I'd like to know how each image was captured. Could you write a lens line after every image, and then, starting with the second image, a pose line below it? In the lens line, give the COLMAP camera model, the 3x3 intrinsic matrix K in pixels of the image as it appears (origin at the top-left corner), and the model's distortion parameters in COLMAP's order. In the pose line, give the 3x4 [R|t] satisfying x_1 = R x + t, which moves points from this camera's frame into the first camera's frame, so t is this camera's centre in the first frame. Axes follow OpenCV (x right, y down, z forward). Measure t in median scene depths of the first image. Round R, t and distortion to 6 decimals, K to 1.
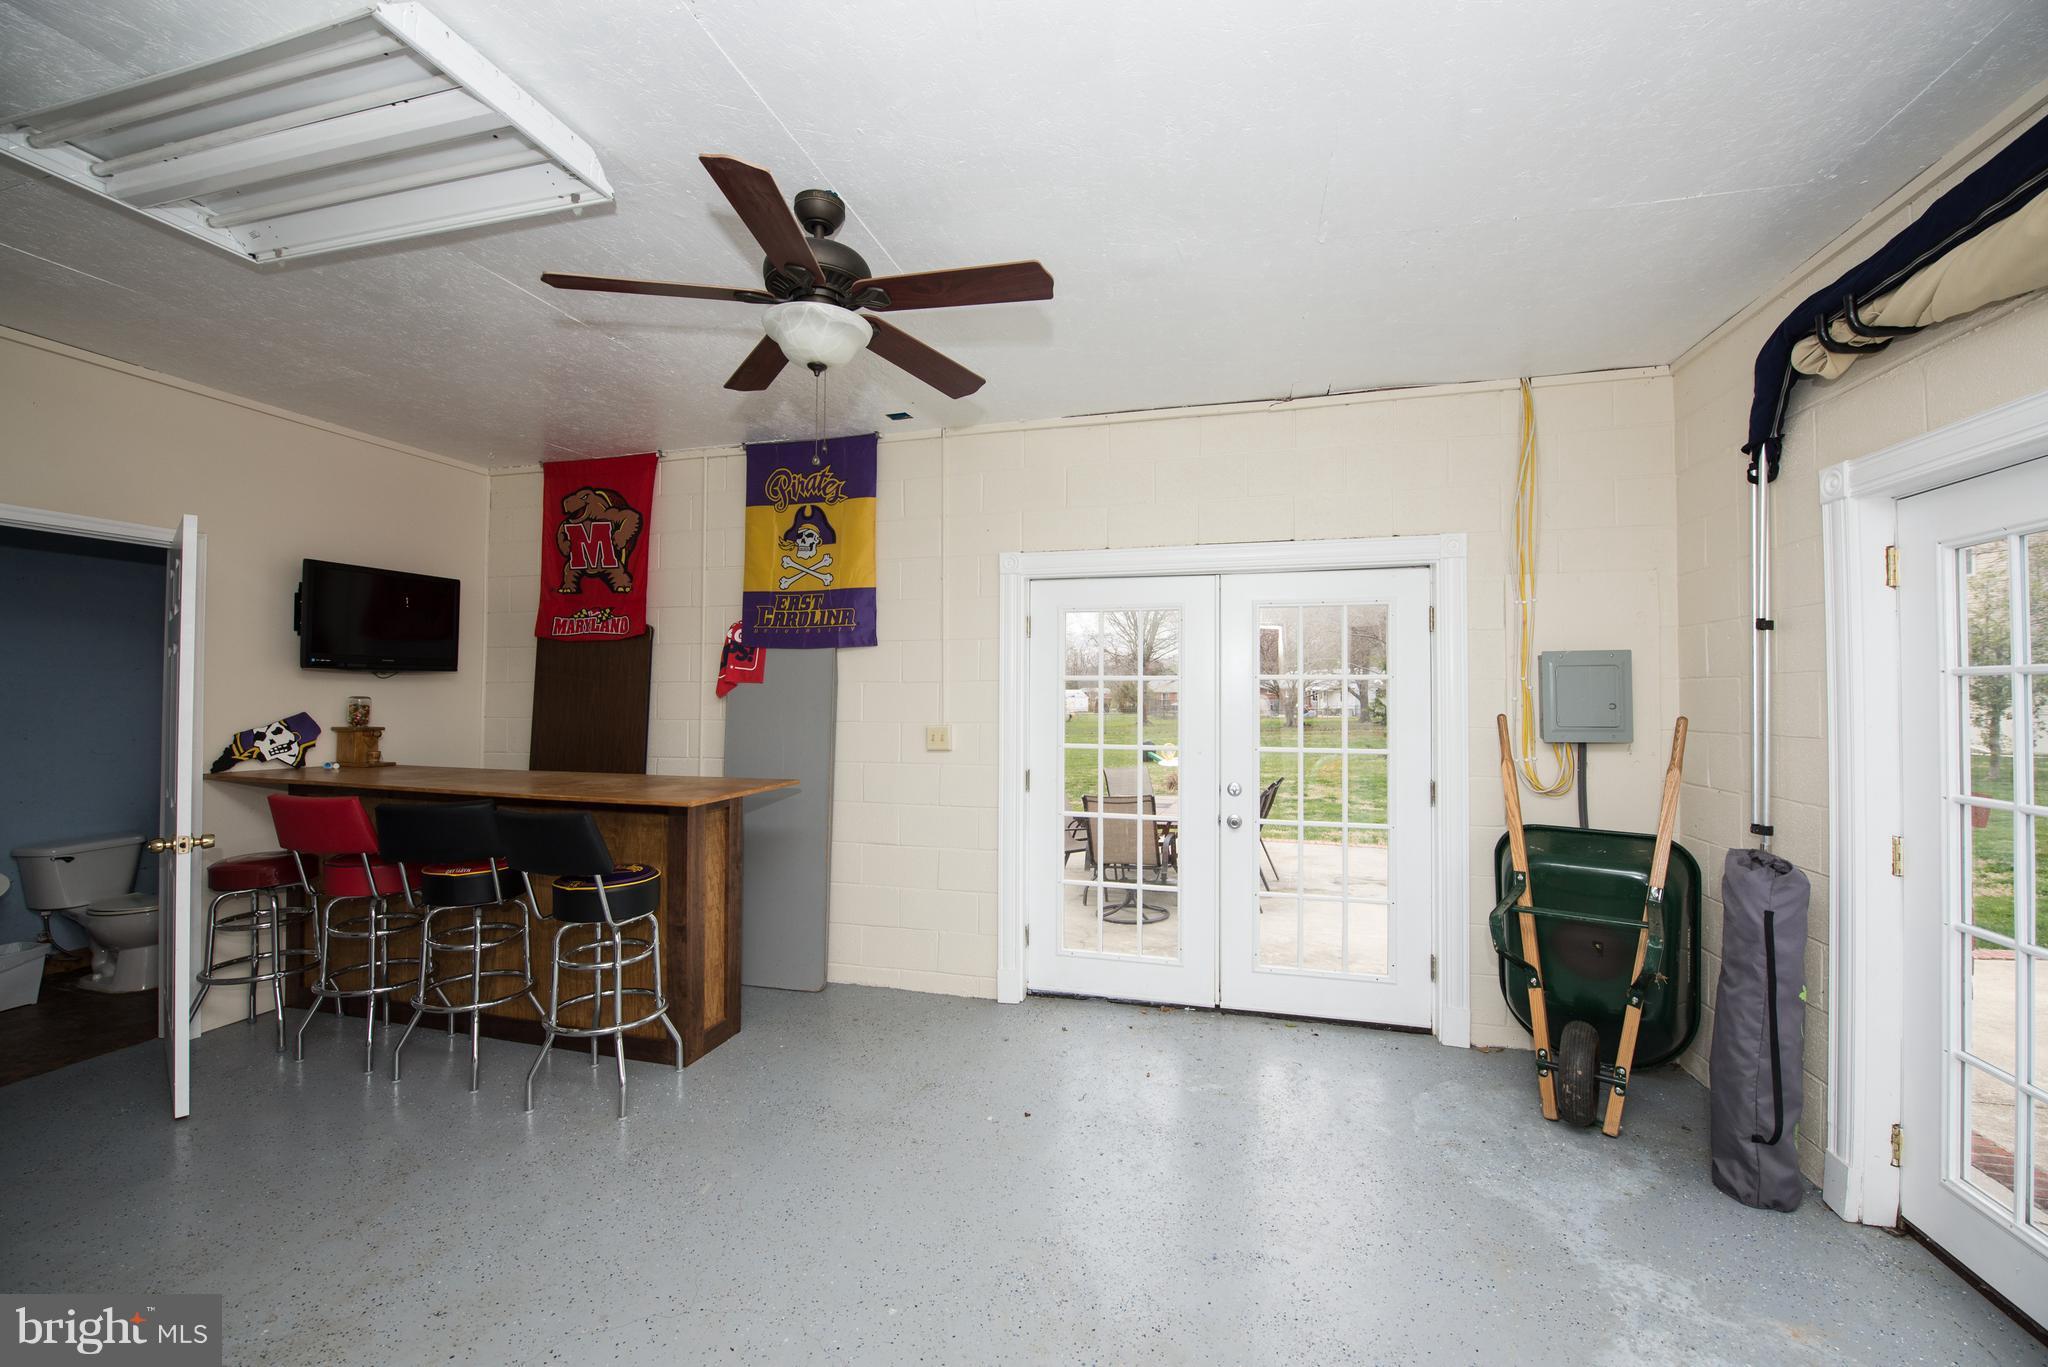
lens RADIAL K [[819.6, 0, 1021.4], [0, 819.6, 676.2], [0, 0, 1]] dist [-0.009717, -0.003800]
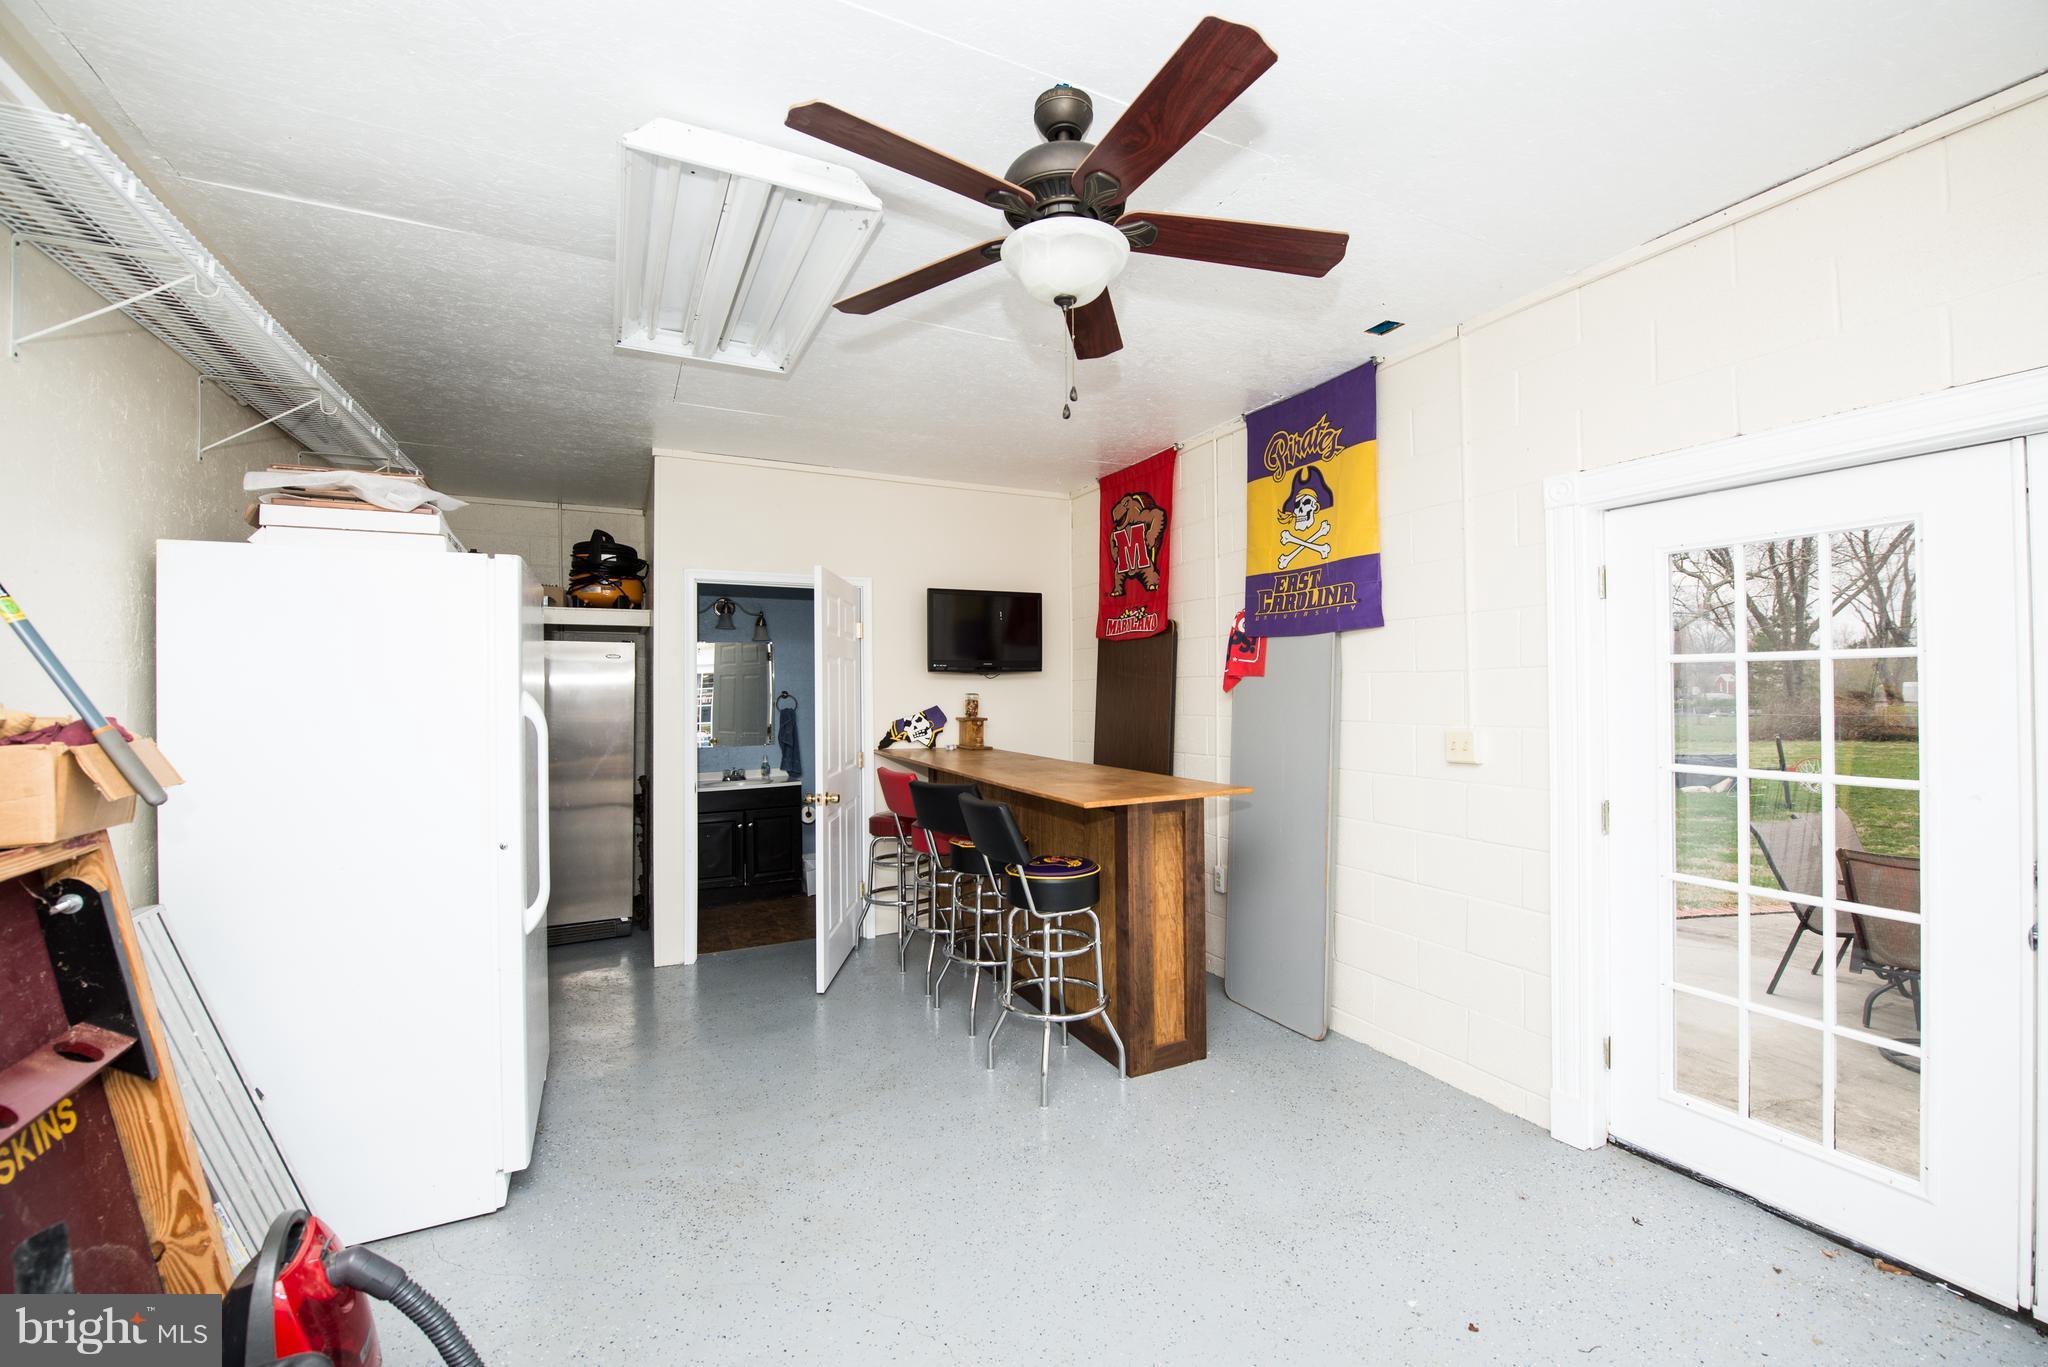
lens RADIAL K [[819.6, 0, 1021.4], [0, 819.6, 676.2], [0, 0, 1]] dist [-0.009717, -0.003800]
pose [[0.664502, -0.020094, -0.747016, 0.178613], [0.024982, 0.999677, -0.004667, 0.005957], [0.746868, -0.015560, 0.664790, 0.209833]]
